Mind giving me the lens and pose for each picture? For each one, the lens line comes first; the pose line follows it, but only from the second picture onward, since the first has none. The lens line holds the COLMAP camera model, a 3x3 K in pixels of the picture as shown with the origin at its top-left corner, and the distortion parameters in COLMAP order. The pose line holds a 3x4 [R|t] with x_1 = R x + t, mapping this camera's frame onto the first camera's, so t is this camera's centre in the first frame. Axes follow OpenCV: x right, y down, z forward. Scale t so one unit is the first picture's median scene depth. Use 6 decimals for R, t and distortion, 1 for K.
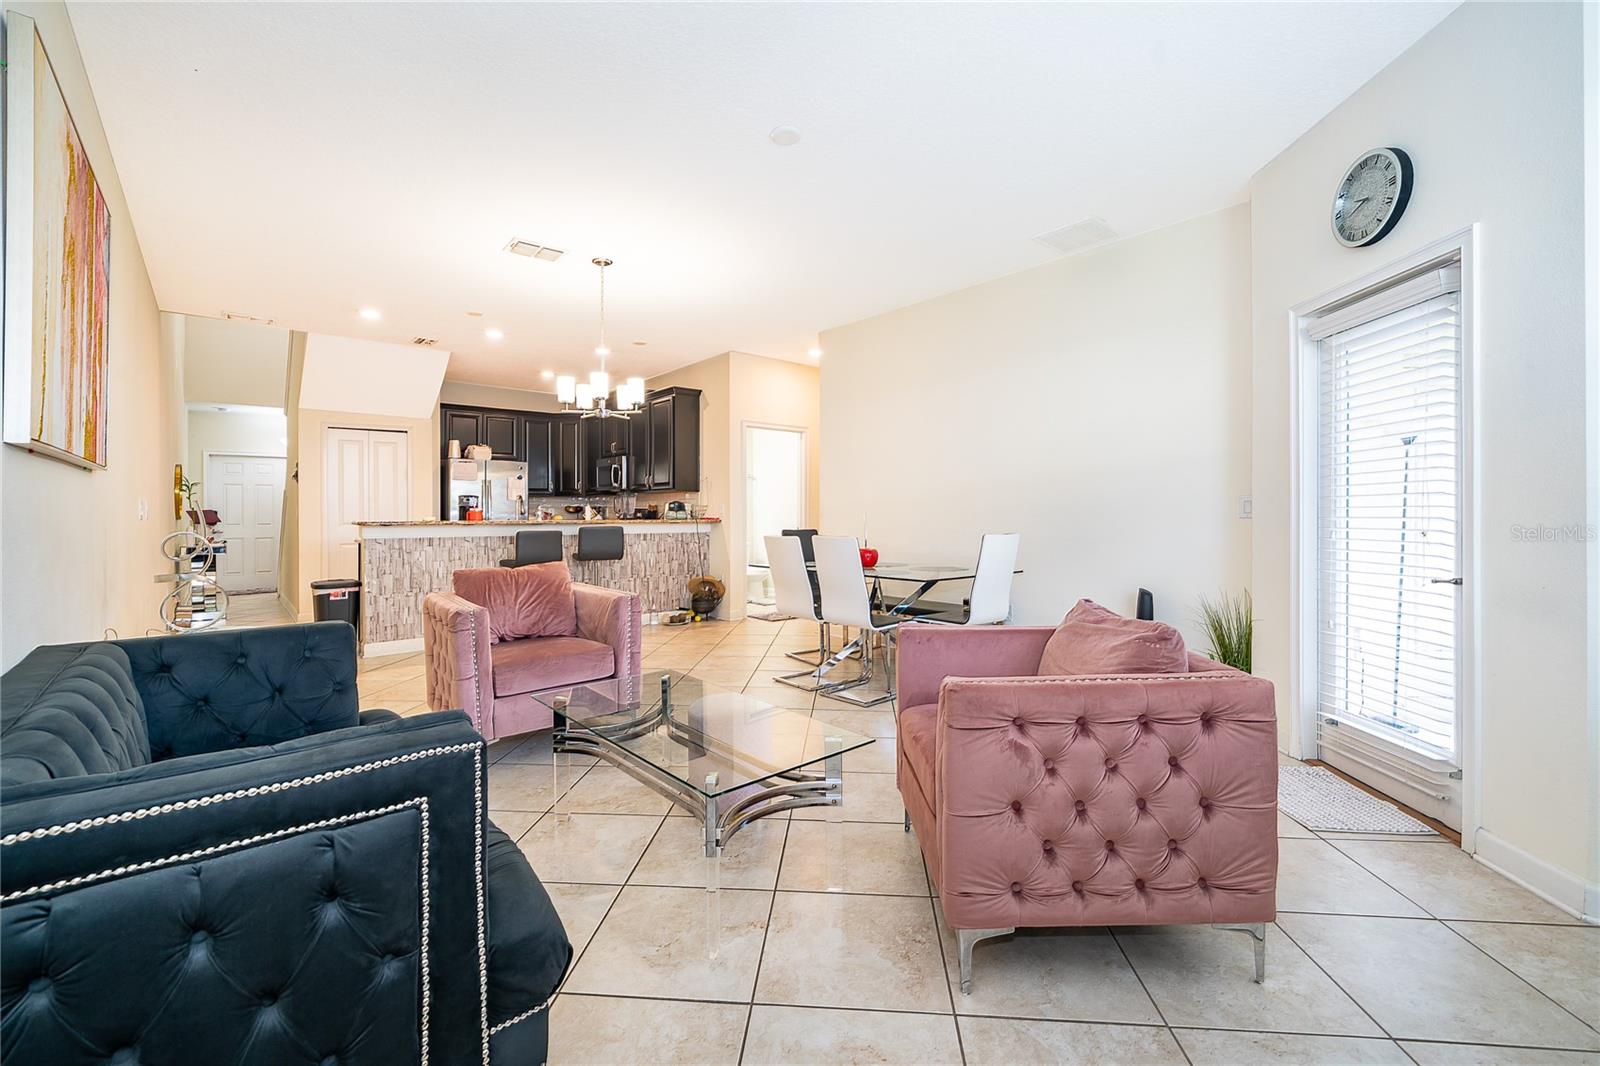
lens RADIAL K [[658.8, 0, 791.8], [0, 658.8, 498.3], [0, 0, 1]] dist [0.001326, -0.000063]
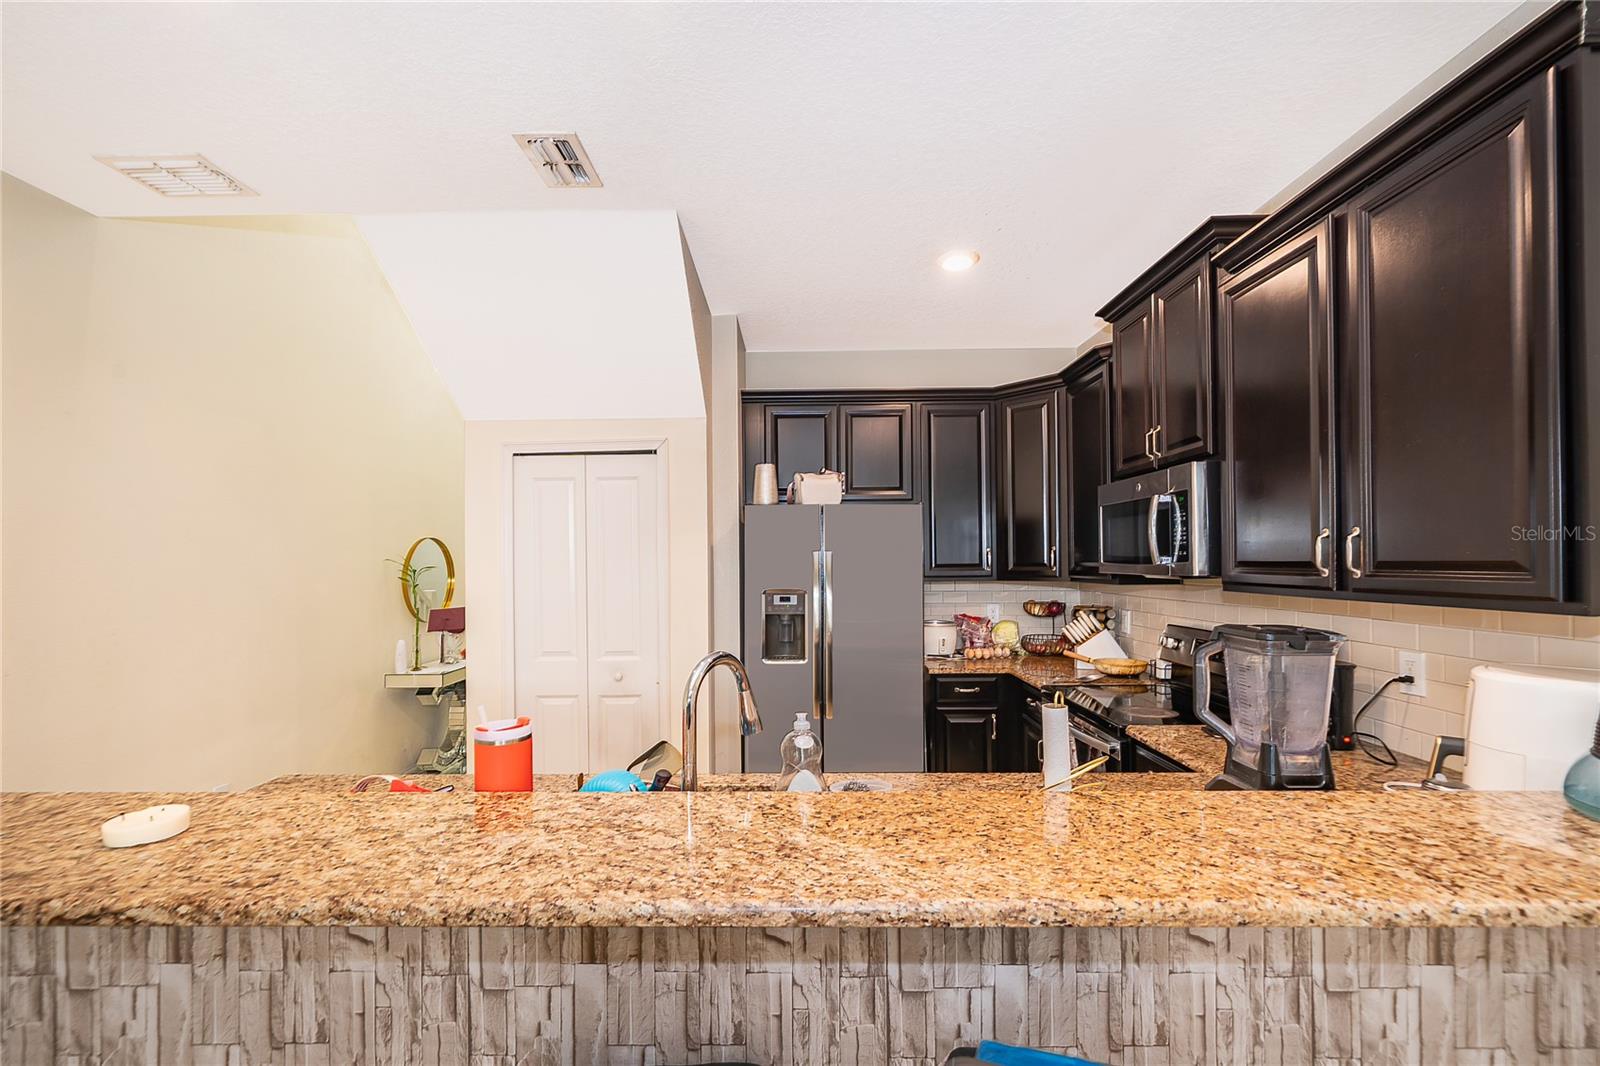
lens RADIAL K [[640.3, 0, 794.9], [0, 640.3, 550.1], [0, 0, 1]] dist [0.000249, -0.000013]
pose [[0.746781, -0.011389, -0.664972, -0.197959], [0.016190, 0.999868, 0.001056, -0.028755], [0.664873, -0.011555, 0.746867, 0.664361]]
